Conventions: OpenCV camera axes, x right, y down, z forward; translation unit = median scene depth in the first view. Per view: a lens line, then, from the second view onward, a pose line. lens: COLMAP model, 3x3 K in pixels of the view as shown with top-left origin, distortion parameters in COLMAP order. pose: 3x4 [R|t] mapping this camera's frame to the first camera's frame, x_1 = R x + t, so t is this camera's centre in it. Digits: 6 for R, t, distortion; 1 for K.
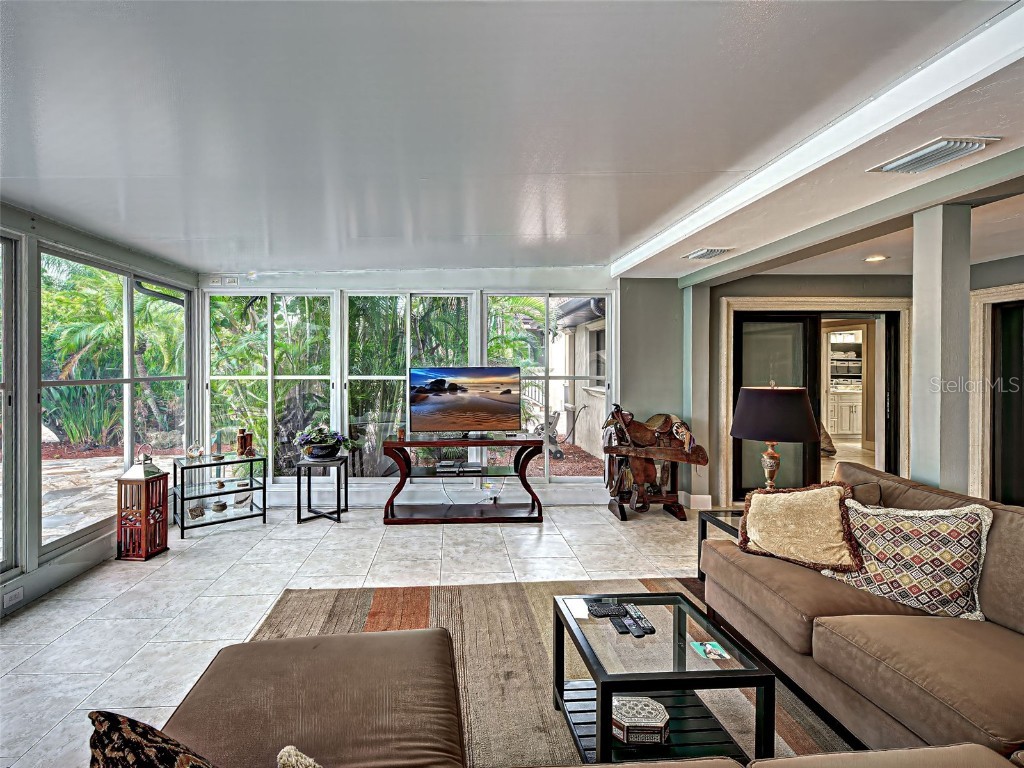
lens RADIAL K [[635.2, 0, 627.9], [0, 635.2, 359.9], [0, 0, 1]] dist [0.006527, 0.002228]
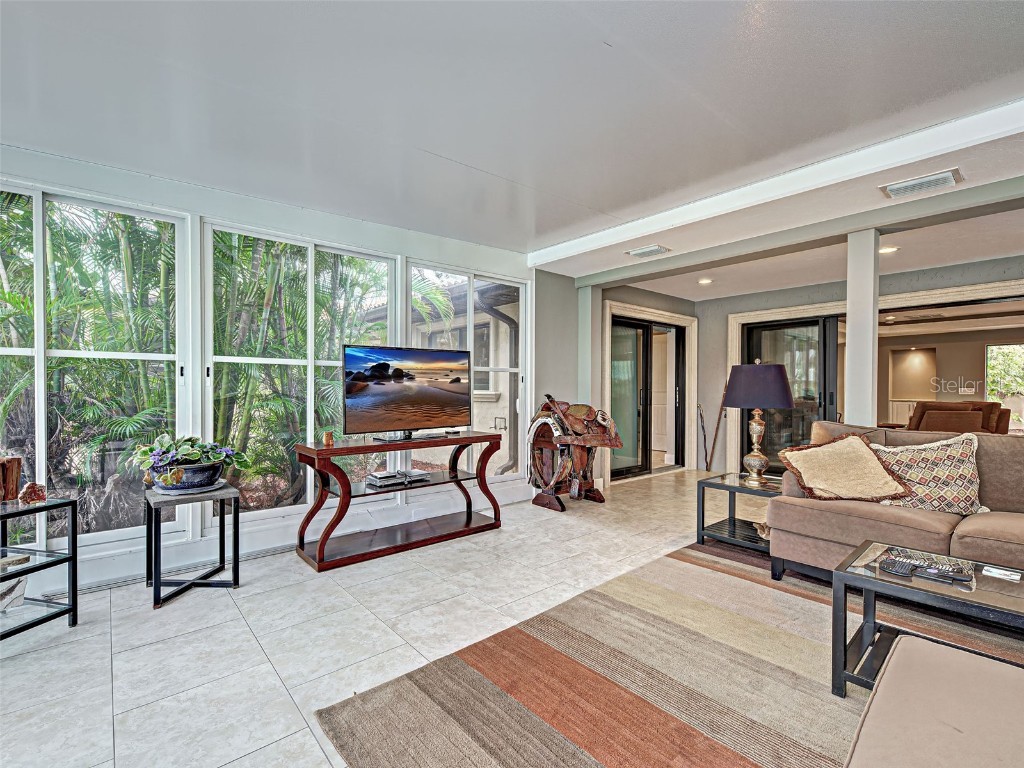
lens RADIAL K [[479.0, 0, 512.2], [0, 479.0, 402.0], [0, 0, 1]] dist [0.011868, -0.000348]
pose [[0.777600, -0.016985, 0.628530, -0.533737], [0.019192, 0.999810, 0.003274, 0.078206], [-0.628466, 0.009516, 0.777779, 0.462321]]
